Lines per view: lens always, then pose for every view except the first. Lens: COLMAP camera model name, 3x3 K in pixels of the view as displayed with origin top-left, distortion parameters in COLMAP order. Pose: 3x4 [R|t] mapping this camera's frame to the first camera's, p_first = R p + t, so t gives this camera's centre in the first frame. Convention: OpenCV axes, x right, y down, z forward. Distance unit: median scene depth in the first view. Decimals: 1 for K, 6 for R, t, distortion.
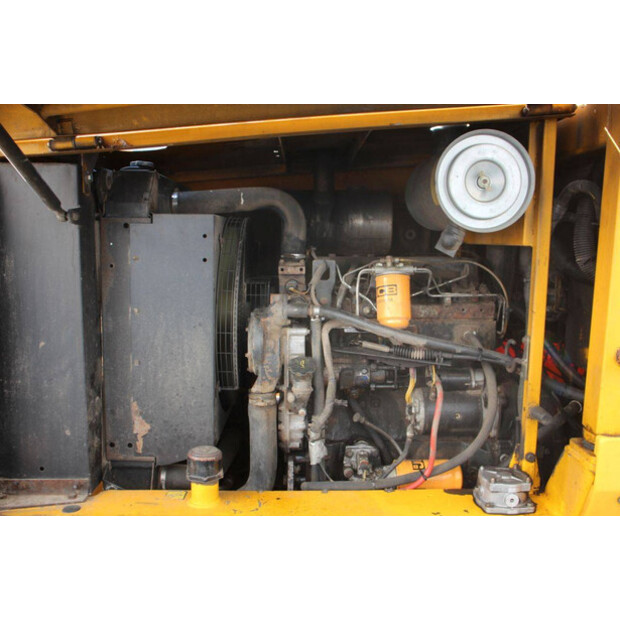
lens RADIAL K [[657.6, 0, 310.0], [0, 657.6, 310.1], [0, 0, 1]] dist [-0.127458, 0.142463]
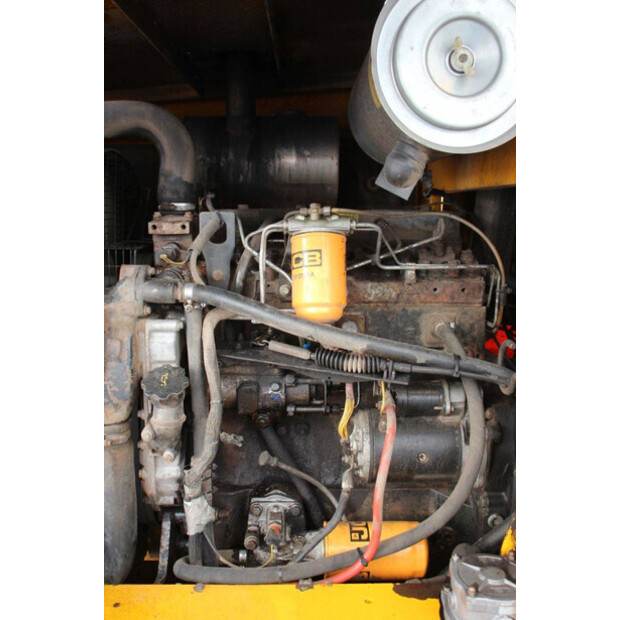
lens RADIAL K [[657.6, 0, 310.0], [0, 657.6, 310.1], [0, 0, 1]] dist [-0.127458, 0.142463]
pose [[0.999994, 0.001613, 0.003053, 0.114623], [-0.001755, 0.998890, 0.047063, -0.010797], [-0.002974, -0.047068, 0.998887, 0.371227]]
